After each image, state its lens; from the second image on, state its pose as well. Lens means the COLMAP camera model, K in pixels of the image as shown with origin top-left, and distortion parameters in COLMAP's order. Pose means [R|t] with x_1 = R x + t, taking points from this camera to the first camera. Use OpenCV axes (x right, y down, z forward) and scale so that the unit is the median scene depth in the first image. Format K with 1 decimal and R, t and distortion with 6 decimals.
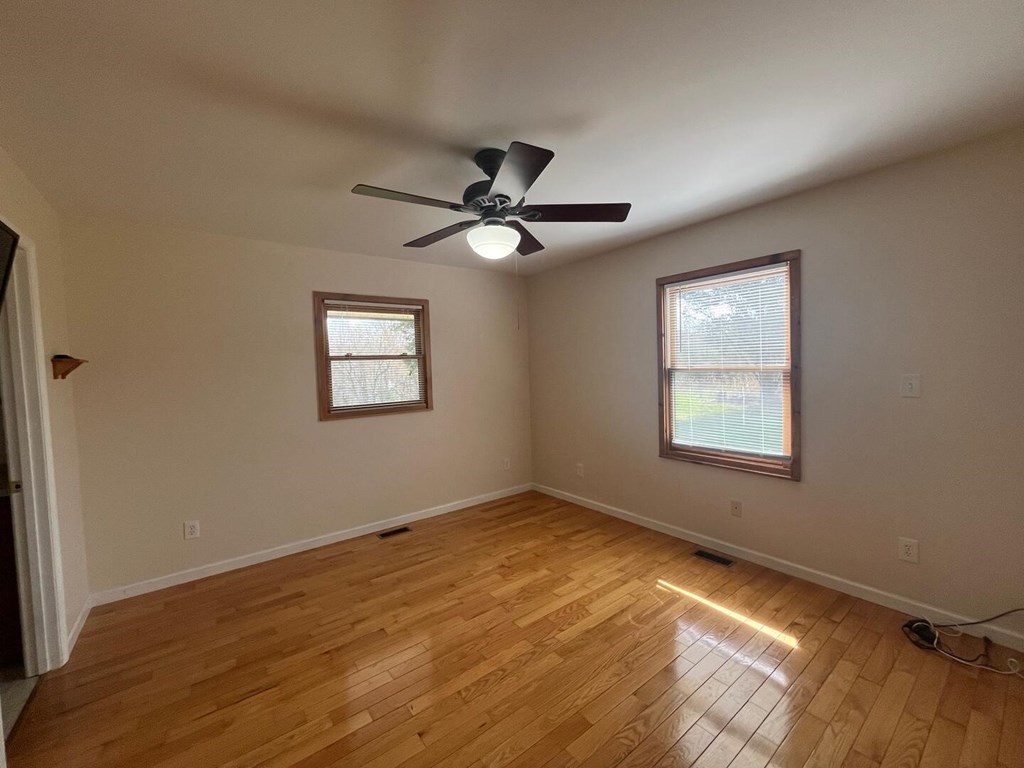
lens RADIAL K [[419.0, 0, 509.6], [0, 419.0, 386.0], [0, 0, 1]] dist [-0.000589, -0.000014]
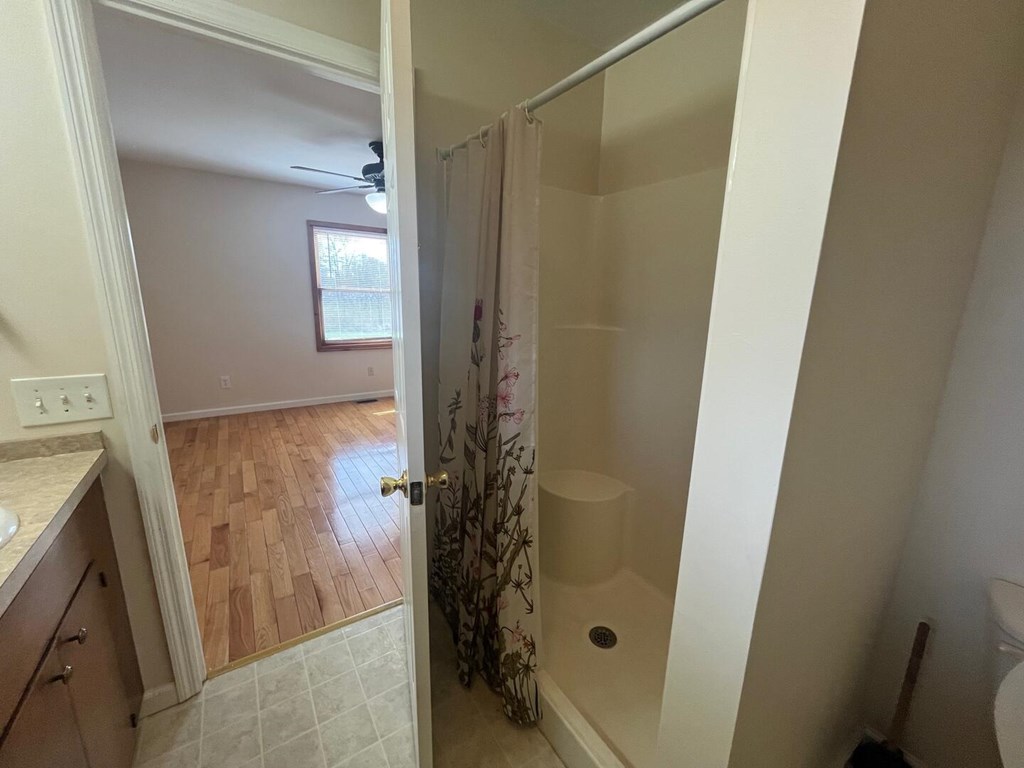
lens RADIAL K [[419.0, 0, 513.4], [0, 419.0, 382.5], [0, 0, 1]] dist [-0.000589, -0.000014]
pose [[0.069184, -0.178029, 0.981590, -1.046718], [0.023500, 0.983966, 0.176804, 0.038668], [-0.997327, 0.010835, 0.072259, 0.246607]]
